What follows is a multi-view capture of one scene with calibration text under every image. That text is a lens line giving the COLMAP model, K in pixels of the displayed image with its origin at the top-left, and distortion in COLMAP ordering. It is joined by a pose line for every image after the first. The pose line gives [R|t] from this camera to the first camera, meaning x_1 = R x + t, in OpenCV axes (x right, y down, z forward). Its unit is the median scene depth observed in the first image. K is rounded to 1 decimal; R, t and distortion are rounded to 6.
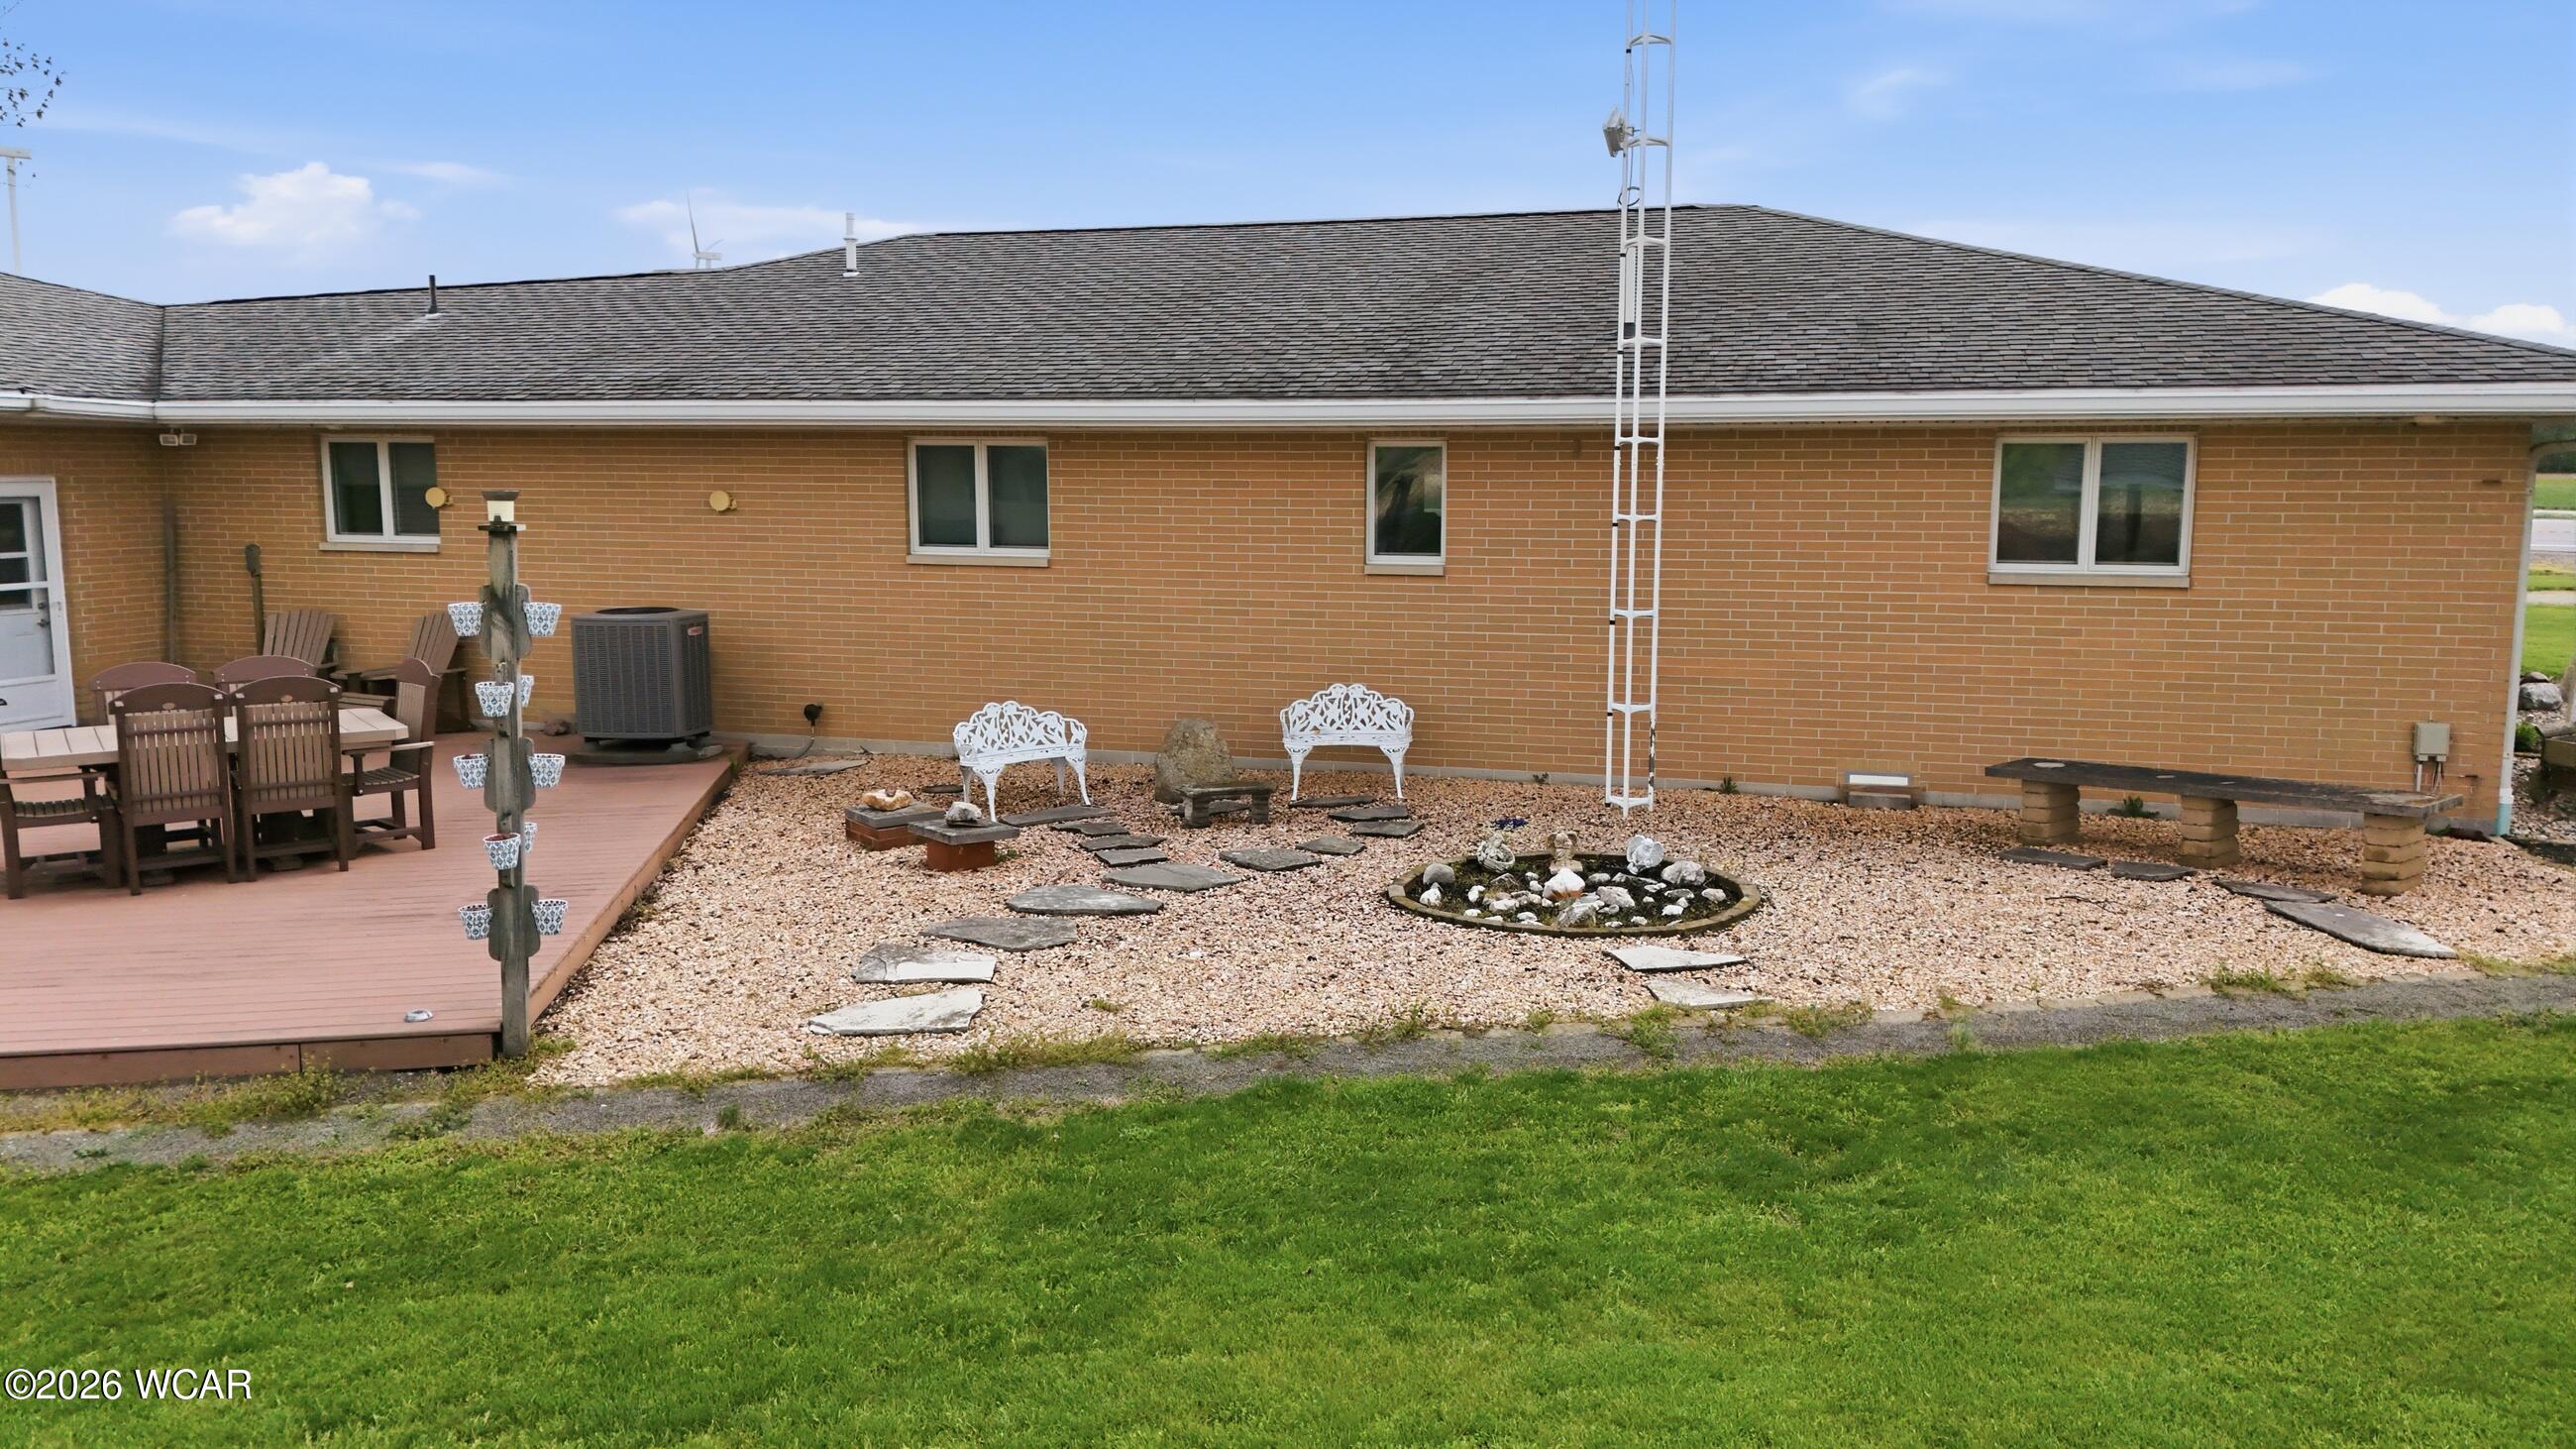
lens RADIAL K [[1924.8, 0, 1288.0], [0, 1924.8, 724.5], [0, 0, 1]] dist [0.056526, -0.007290]
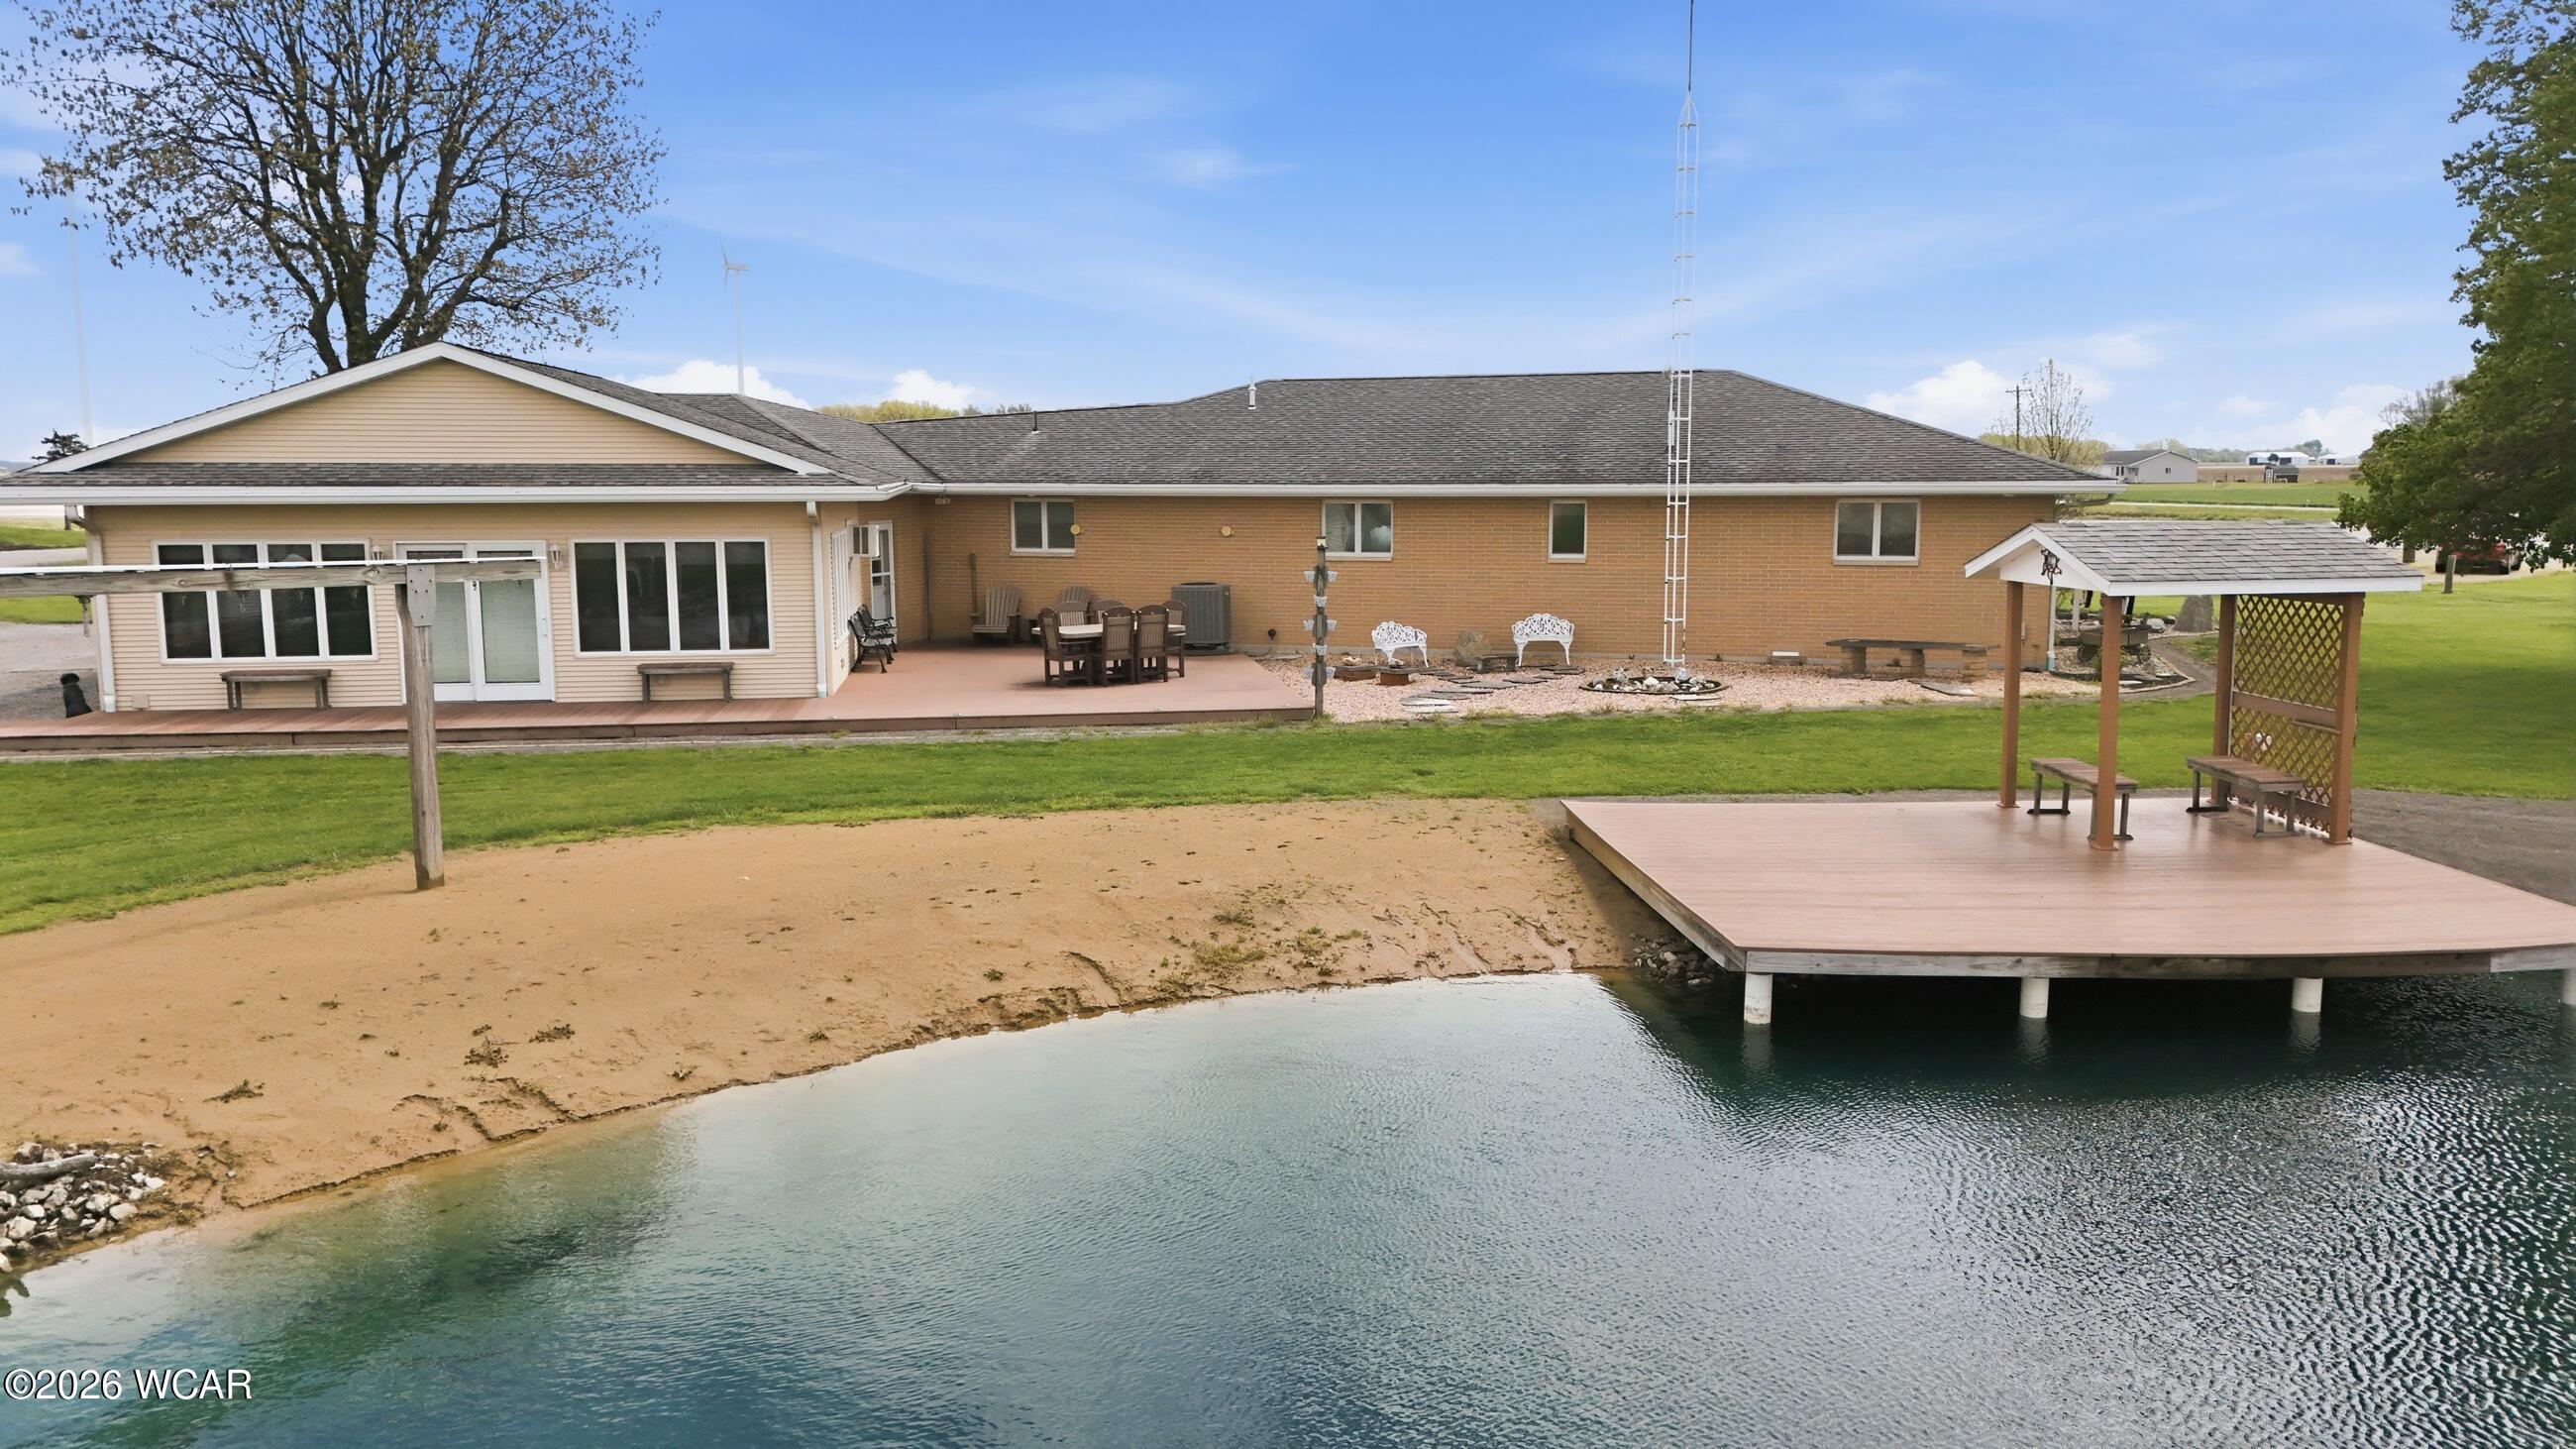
lens RADIAL K [[1924.8, 0, 1288.0], [0, 1924.8, 724.5], [0, 0, 1]] dist [0.056526, -0.007290]
pose [[0.999960, -0.005293, -0.007180, -0.250926], [0.005276, 0.999983, -0.002381, 0.112248], [0.007193, 0.002343, 0.999971, -1.221170]]
